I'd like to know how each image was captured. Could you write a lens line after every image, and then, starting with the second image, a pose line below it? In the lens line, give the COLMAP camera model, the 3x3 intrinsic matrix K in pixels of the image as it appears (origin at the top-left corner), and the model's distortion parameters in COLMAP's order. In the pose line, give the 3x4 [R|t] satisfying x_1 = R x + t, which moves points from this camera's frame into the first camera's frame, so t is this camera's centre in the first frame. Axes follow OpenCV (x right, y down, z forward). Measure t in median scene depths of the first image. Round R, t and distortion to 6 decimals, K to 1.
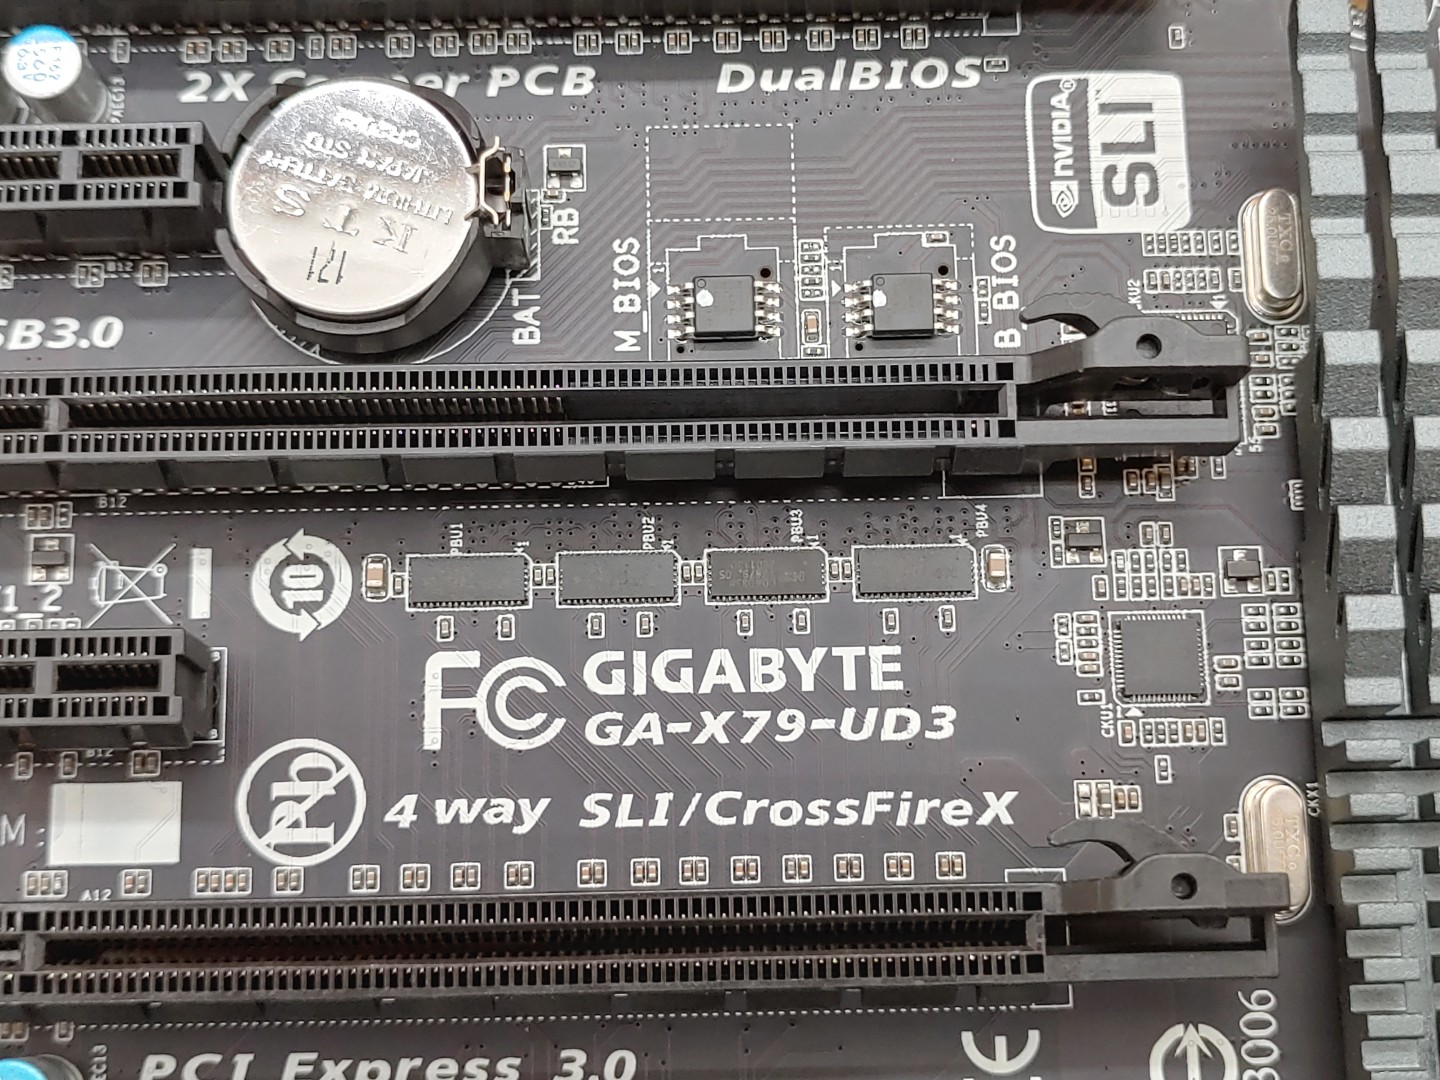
lens RADIAL K [[1917.6, 0, 721.4], [0, 1917.6, 541.4], [0, 0, 1]] dist [0.017424, 0.000000]
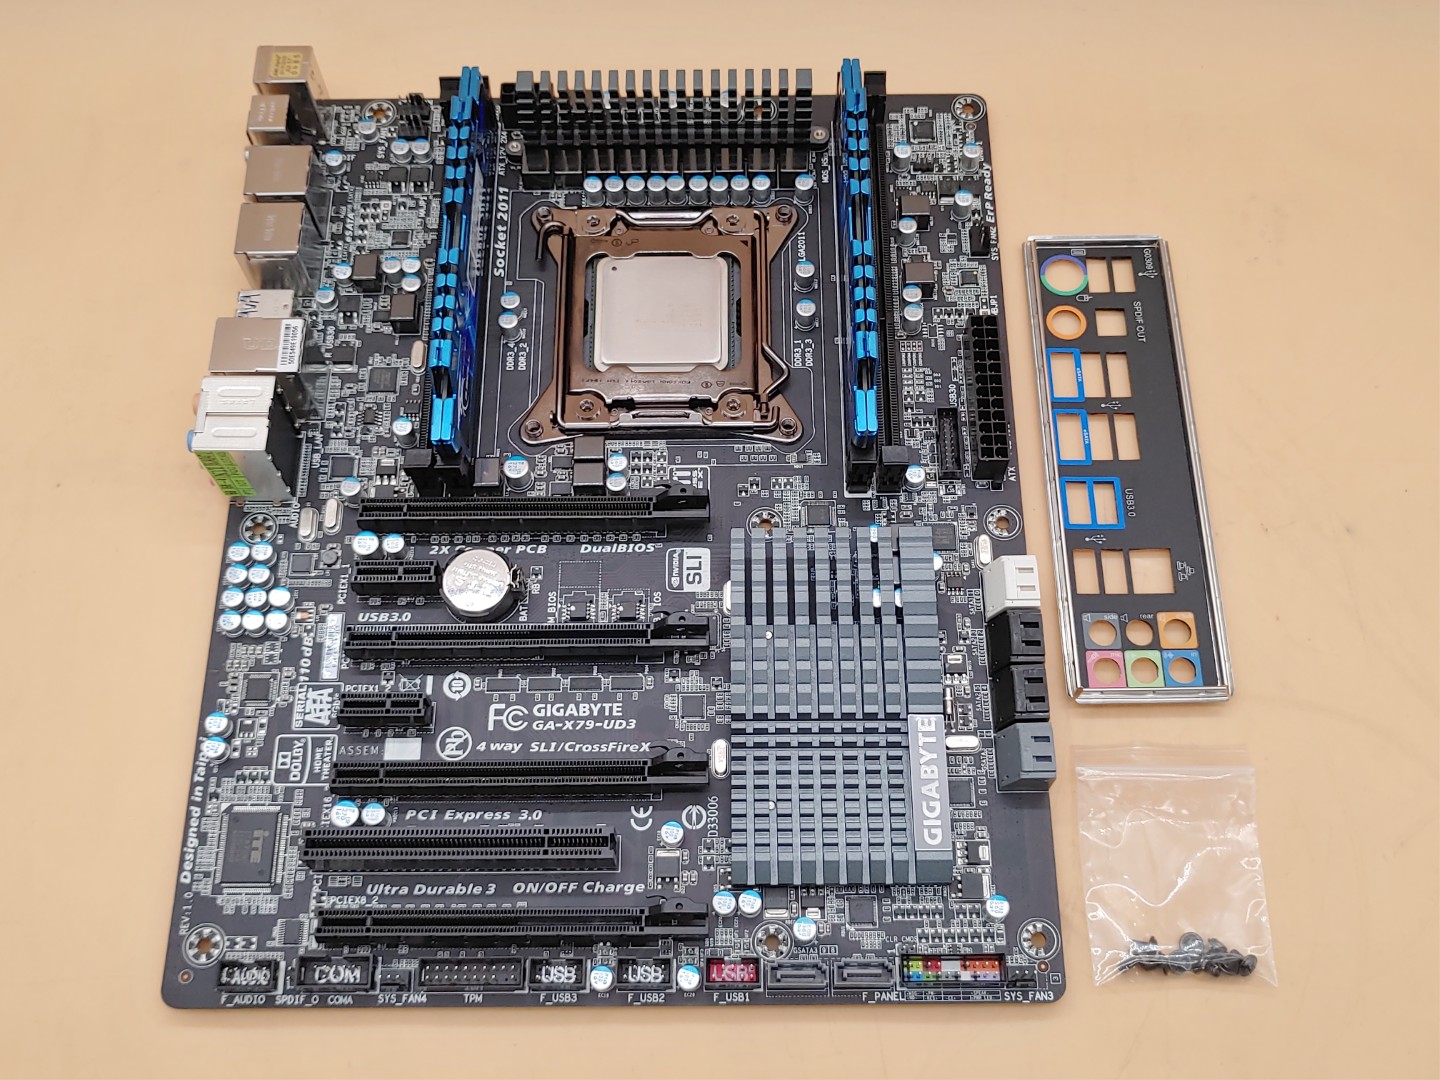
lens RADIAL K [[1506.4, 0, 720.2], [0, 1506.4, 537.6], [0, 0, 1]] dist [0.017052, 0.000000]
pose [[0.999272, 0.006322, -0.037627, 0.381900], [-0.014485, 0.975205, -0.220829, 0.371868], [0.035298, 0.221213, 0.974587, -1.812621]]
